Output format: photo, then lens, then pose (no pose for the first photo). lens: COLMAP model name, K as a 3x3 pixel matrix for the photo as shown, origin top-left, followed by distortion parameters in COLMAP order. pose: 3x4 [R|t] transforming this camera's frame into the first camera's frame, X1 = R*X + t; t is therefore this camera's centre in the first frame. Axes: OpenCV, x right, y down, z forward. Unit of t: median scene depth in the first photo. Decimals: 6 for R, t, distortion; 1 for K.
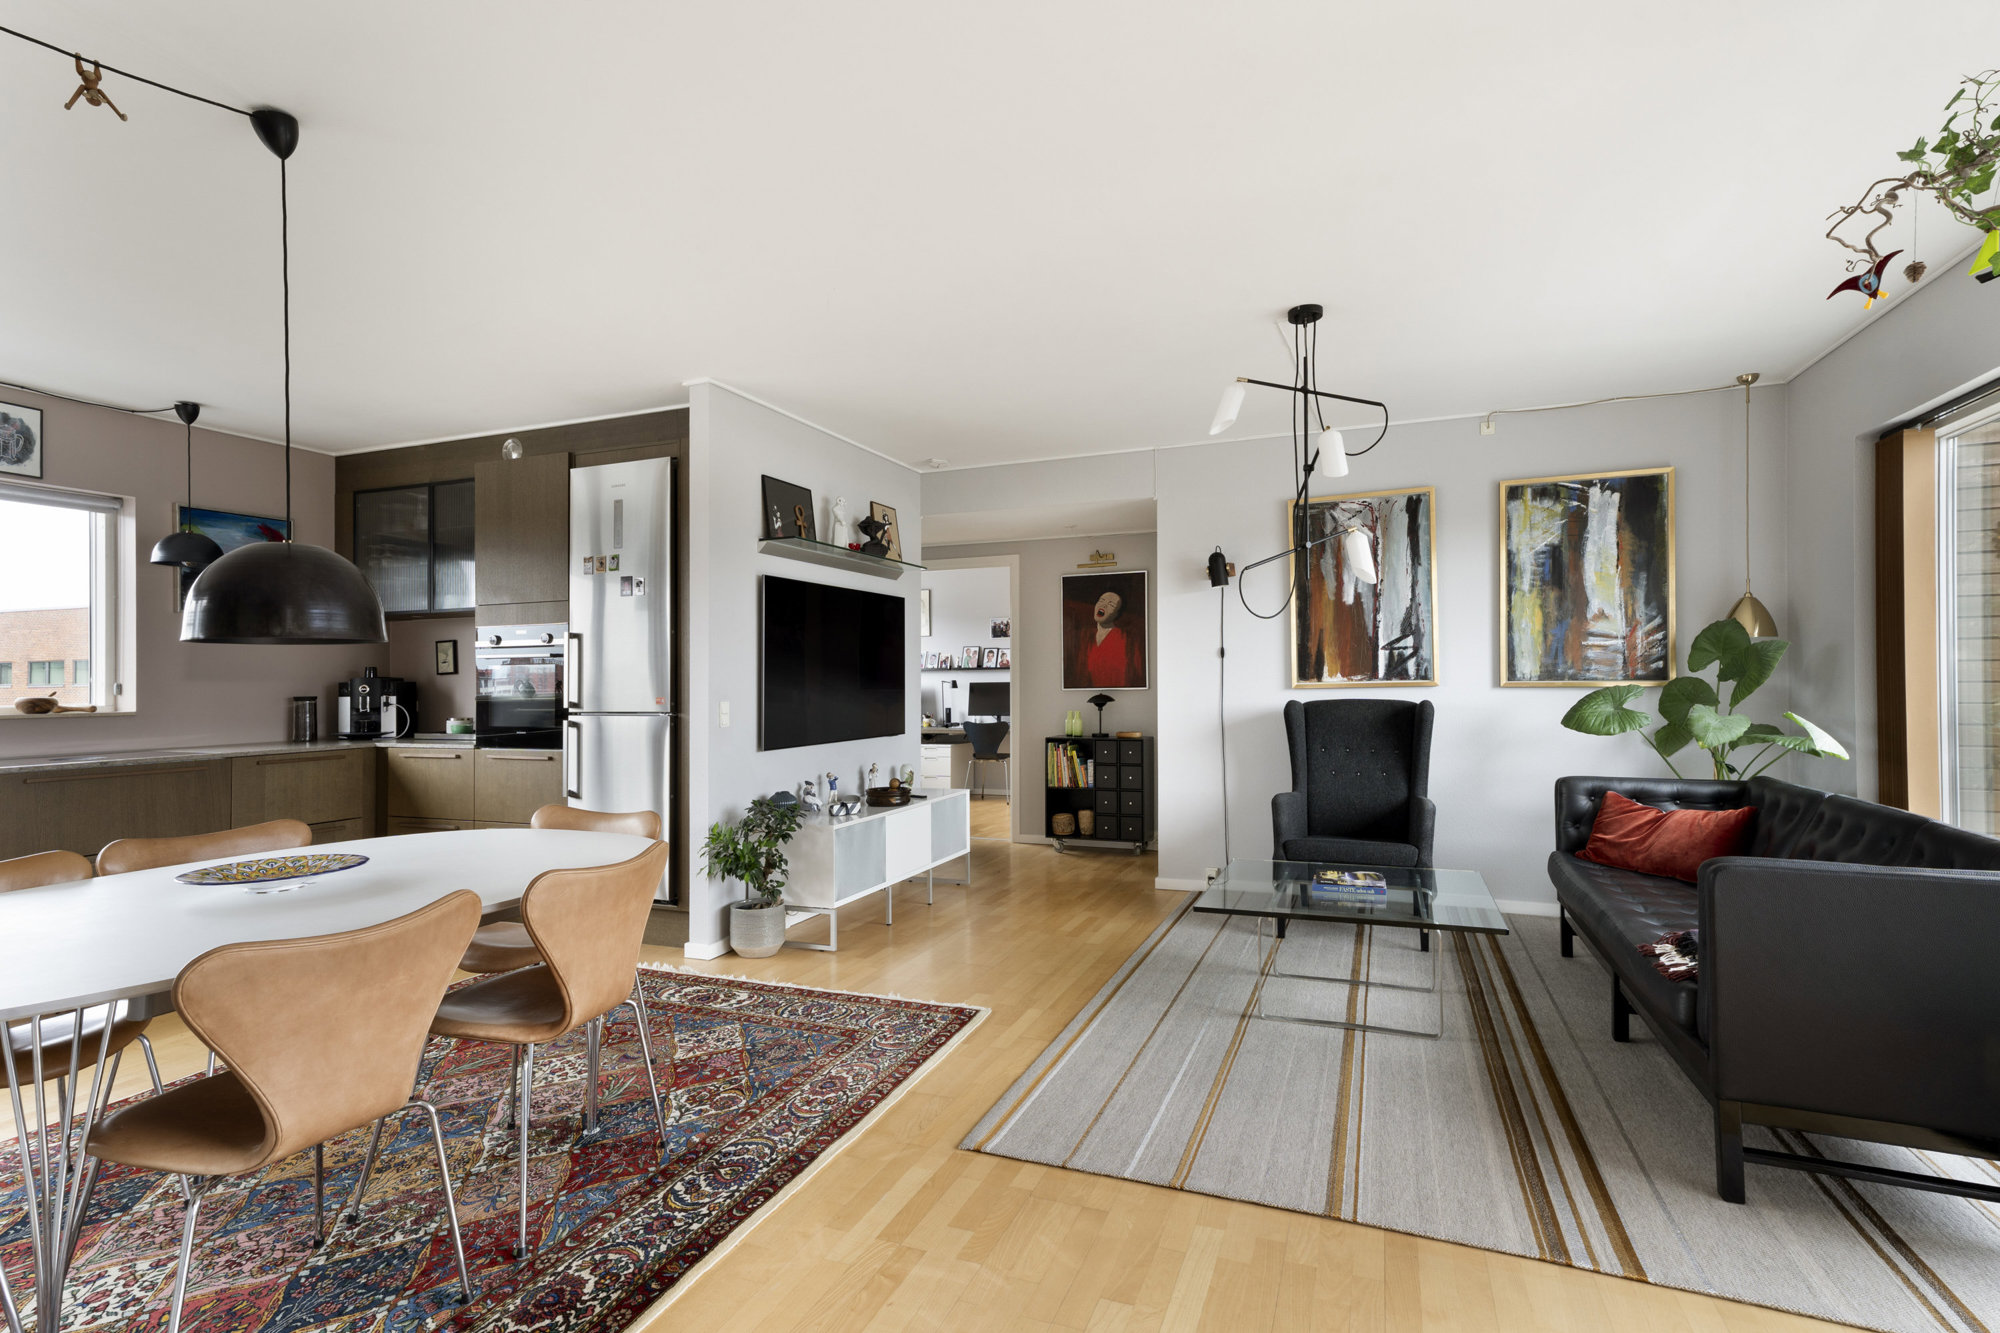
lens RADIAL K [[976.7, 0, 966.9], [0, 976.7, 706.4], [0, 0, 1]] dist [-0.003221, 0.002987]
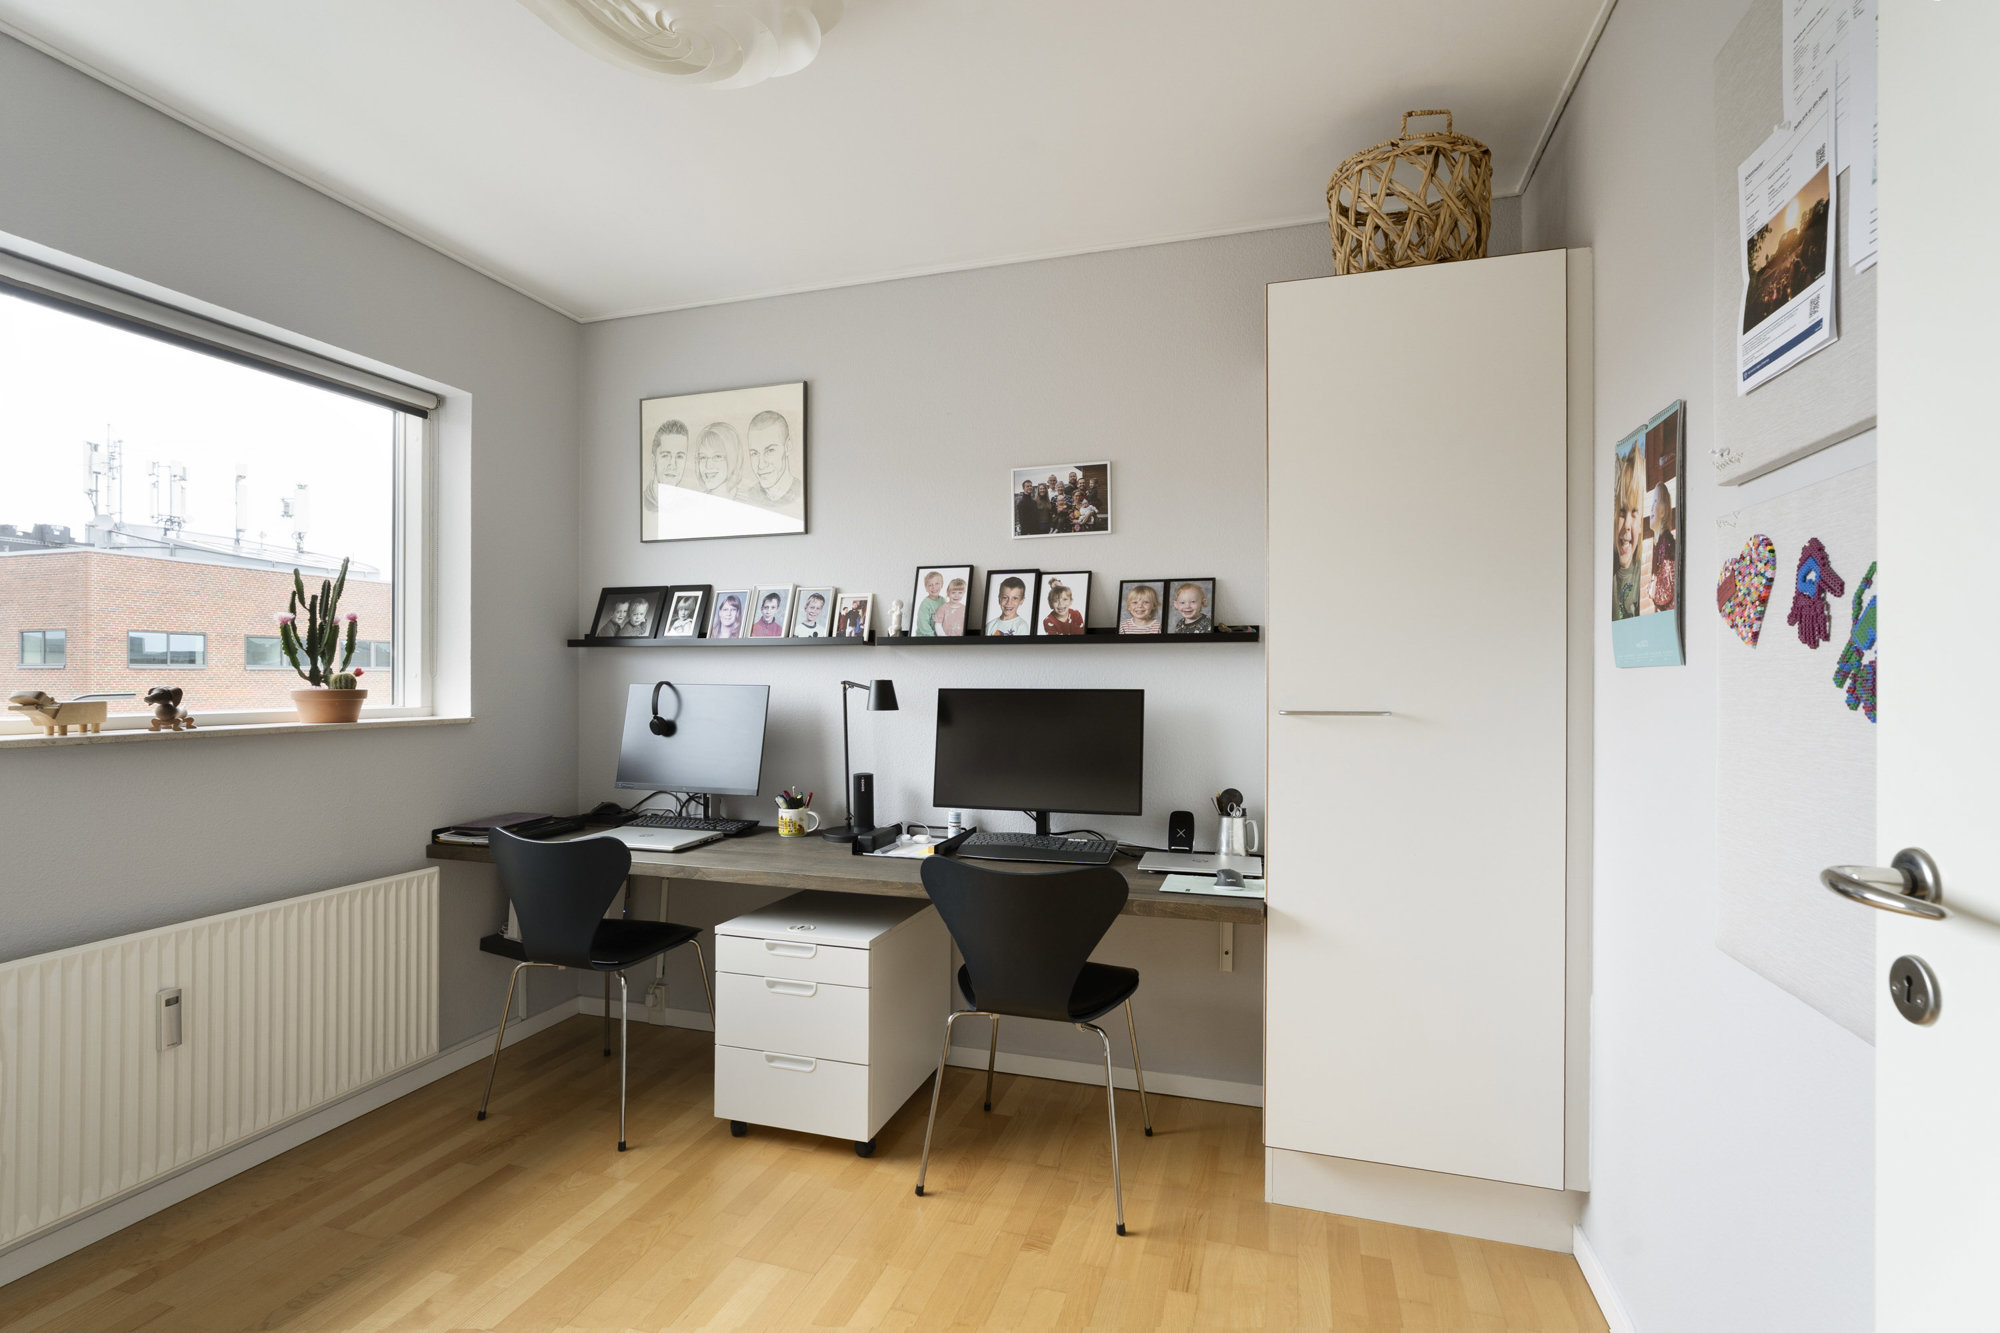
lens RADIAL K [[938.8, 0, 994.9], [0, 938.8, 664.0], [0, 0, 1]] dist [-0.001091, 0.000782]
pose [[0.994454, 0.017163, 0.103765, -0.024598], [-0.012324, 0.998814, -0.047100, -0.048880], [-0.104450, 0.045560, 0.993486, 1.872965]]
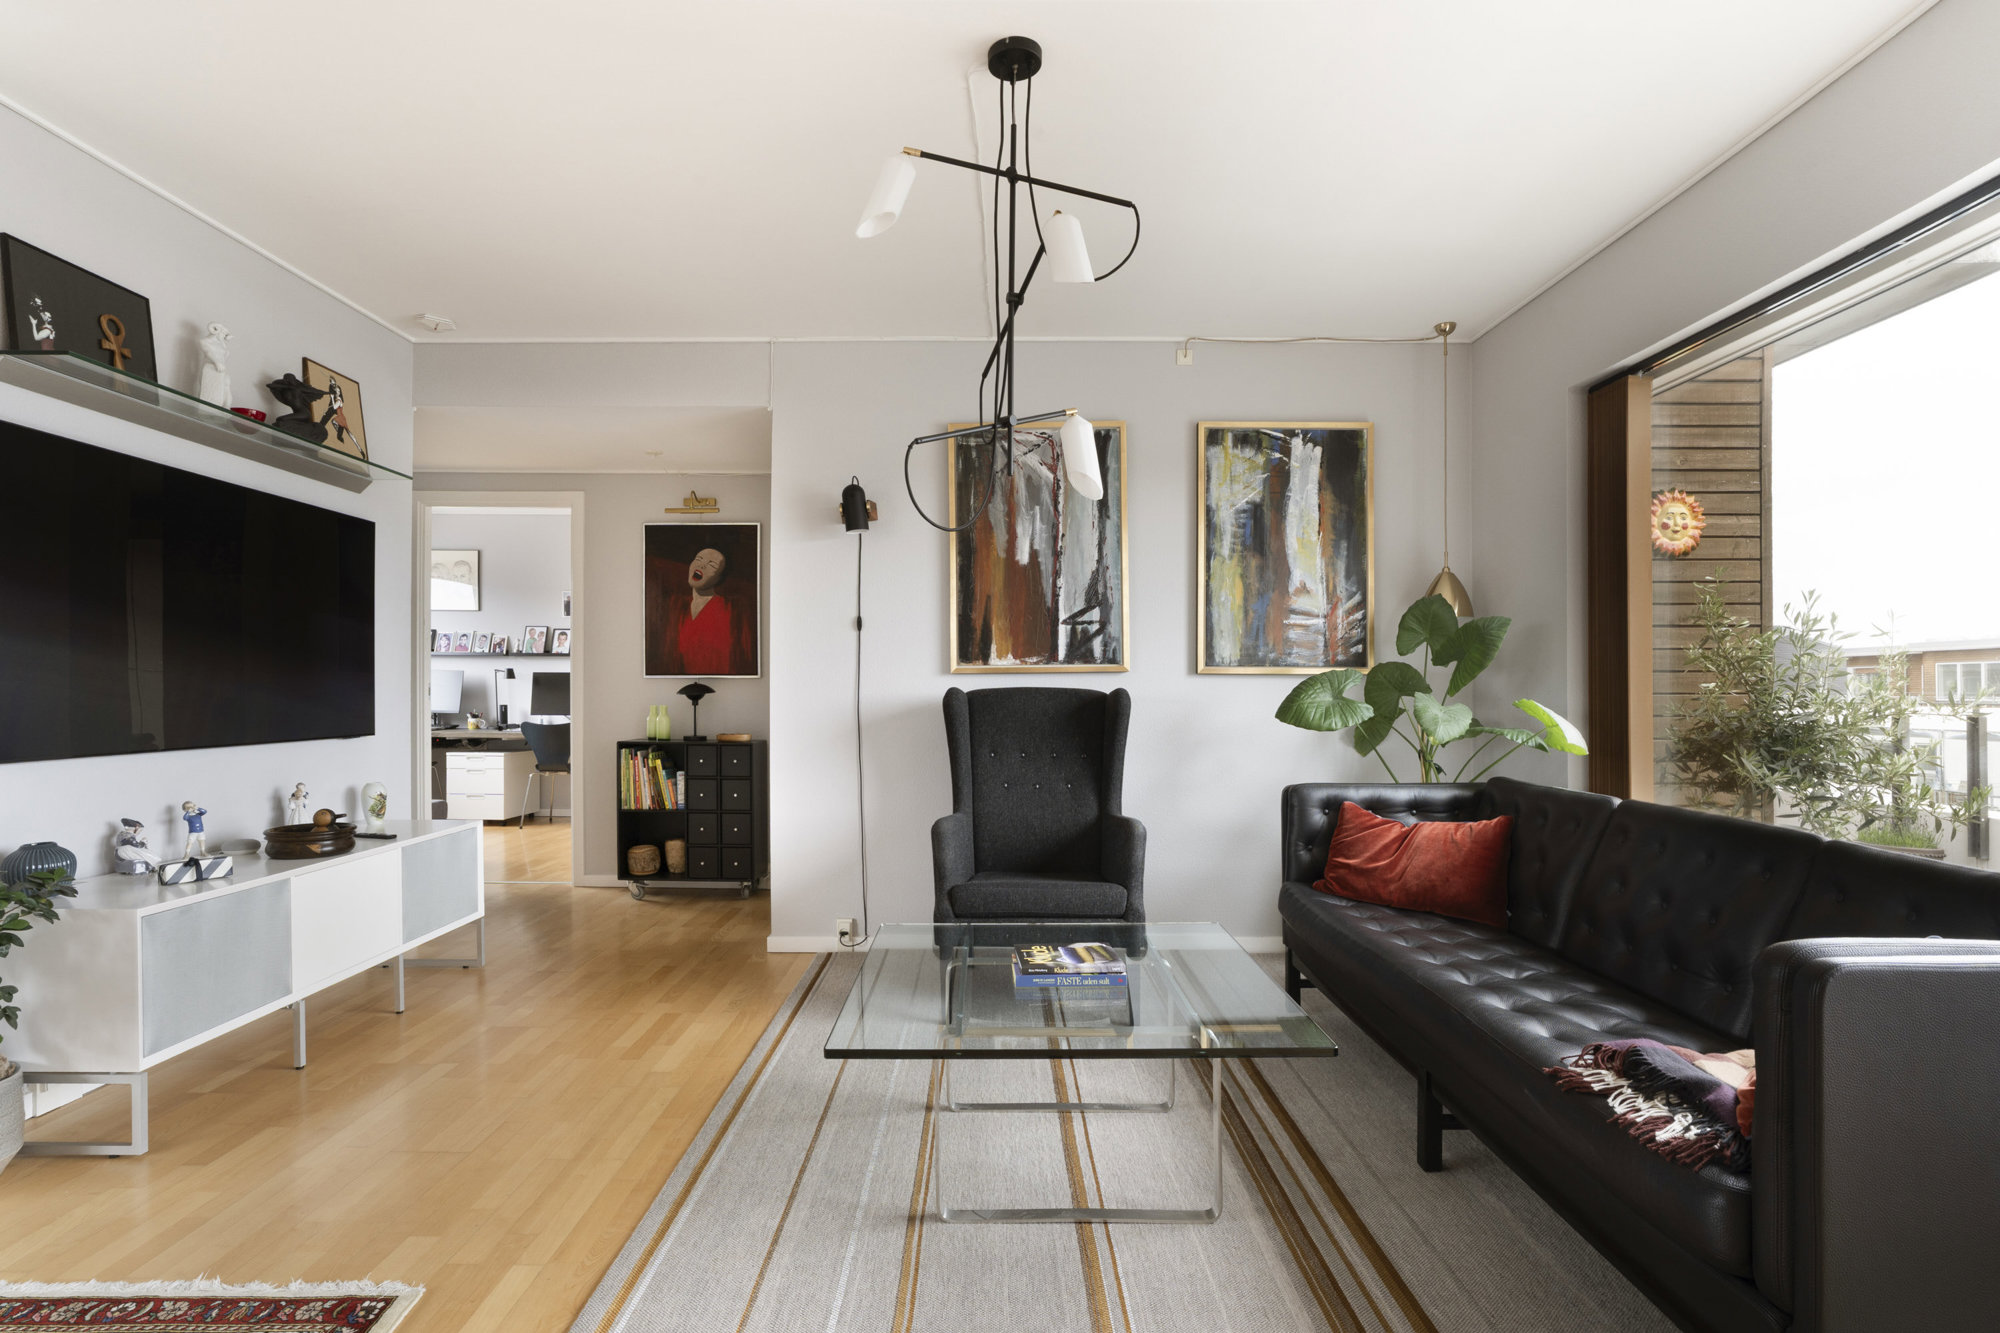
lens RADIAL K [[1003.5, 0, 1006.6], [0, 1003.5, 674.8], [0, 0, 1]] dist [-0.039955, 0.005250]
pose [[0.913930, 0.017188, 0.405509, 0.067282], [-0.003110, 0.999370, -0.035352, 0.011539], [-0.405861, 0.031048, 0.913407, 0.316427]]
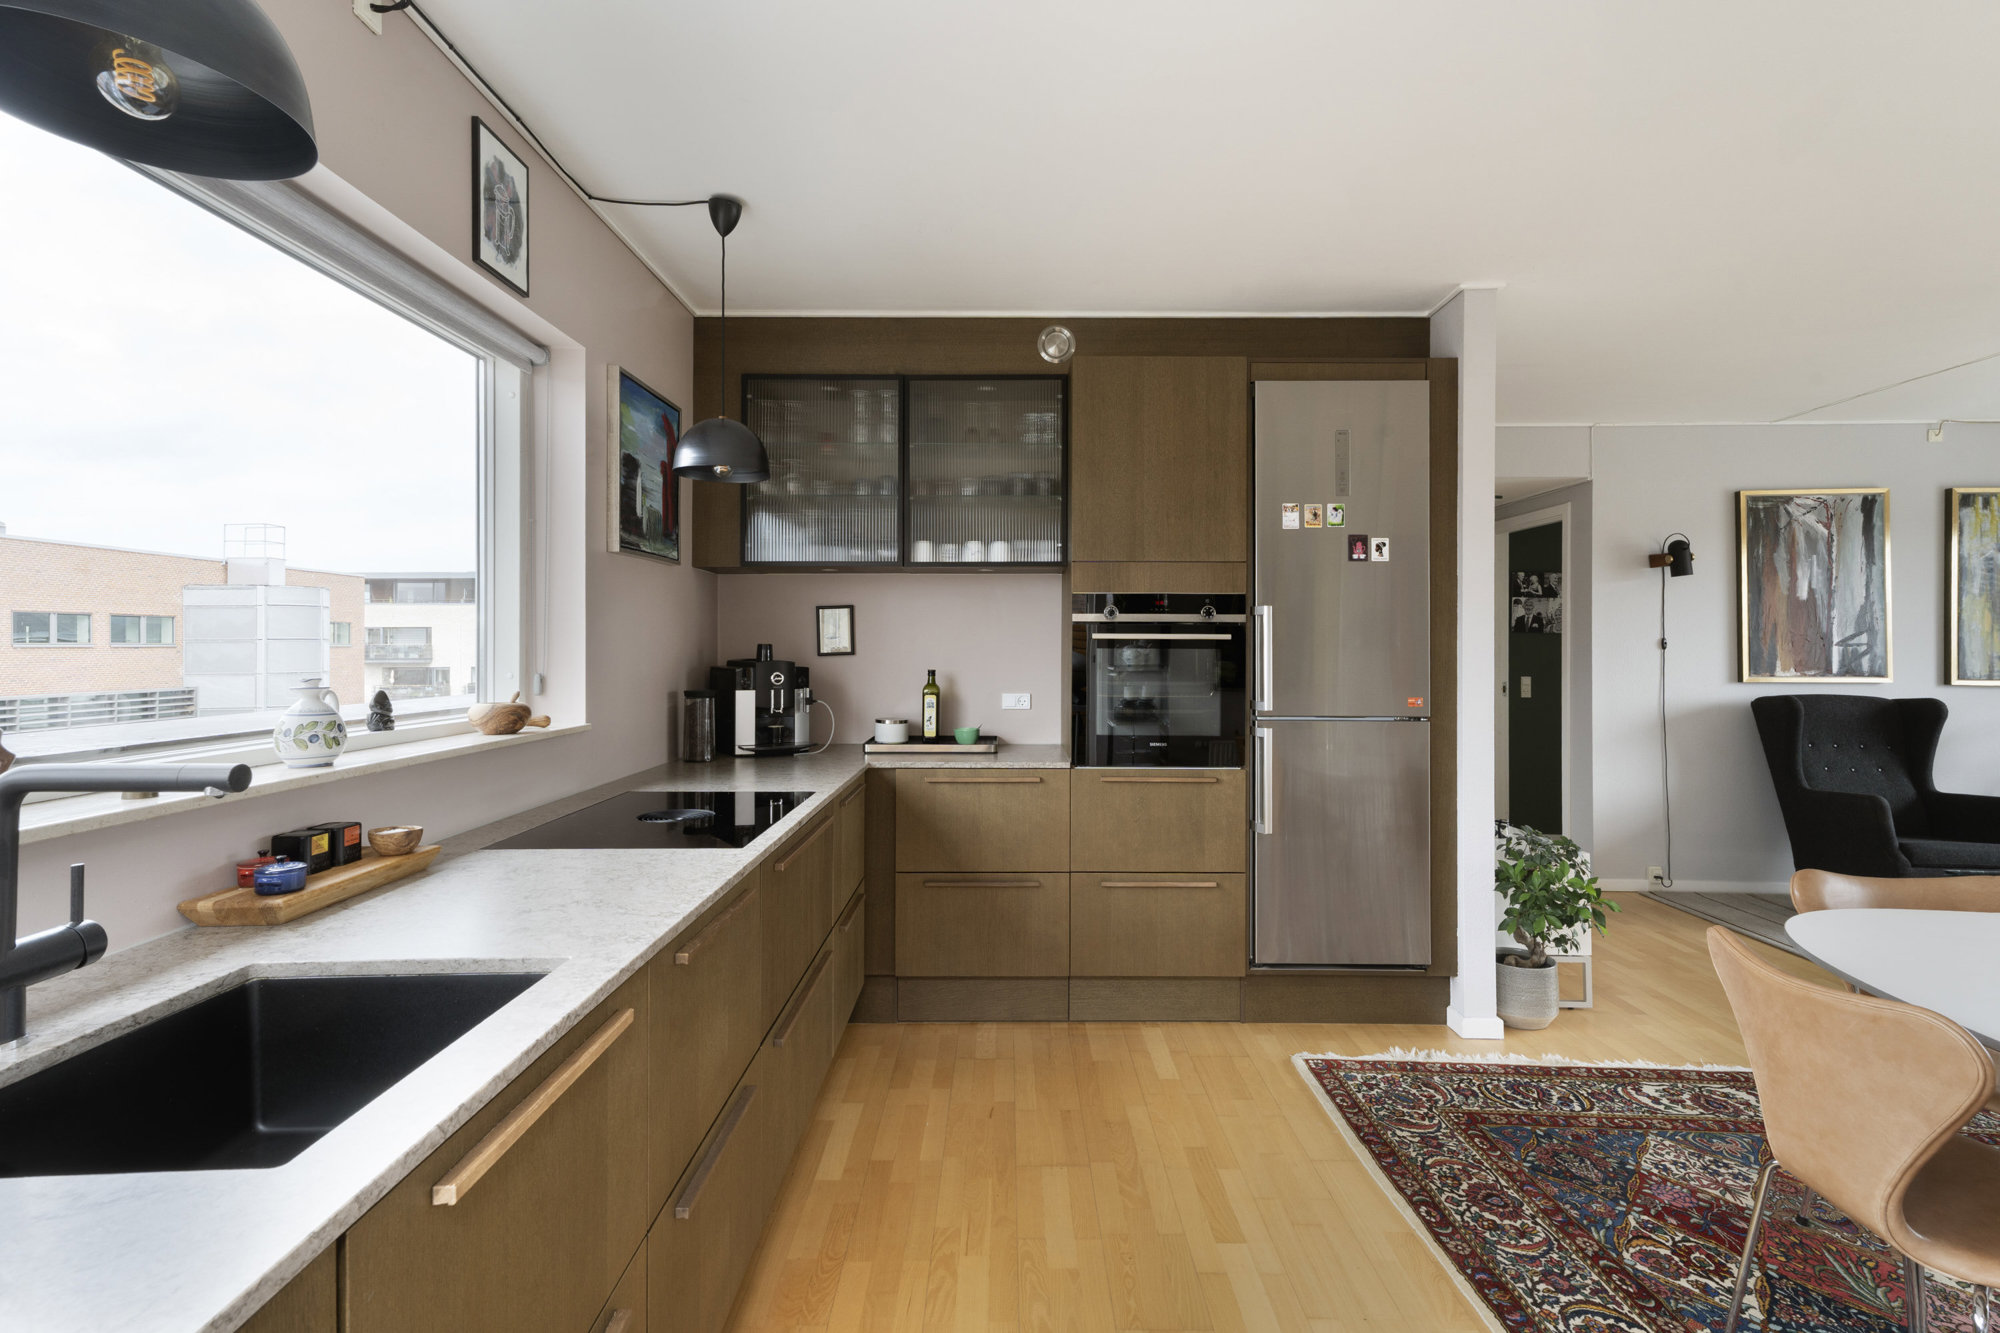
lens RADIAL K [[976.7, 0, 949.6], [0, 976.7, 687.1], [0, 0, 1]] dist [-0.003221, 0.002987]
pose [[0.938481, 0.001564, 0.345327, -0.858673], [-0.005917, 0.999916, 0.011553, -0.023015], [-0.345280, -0.012886, 0.938411, 0.394810]]
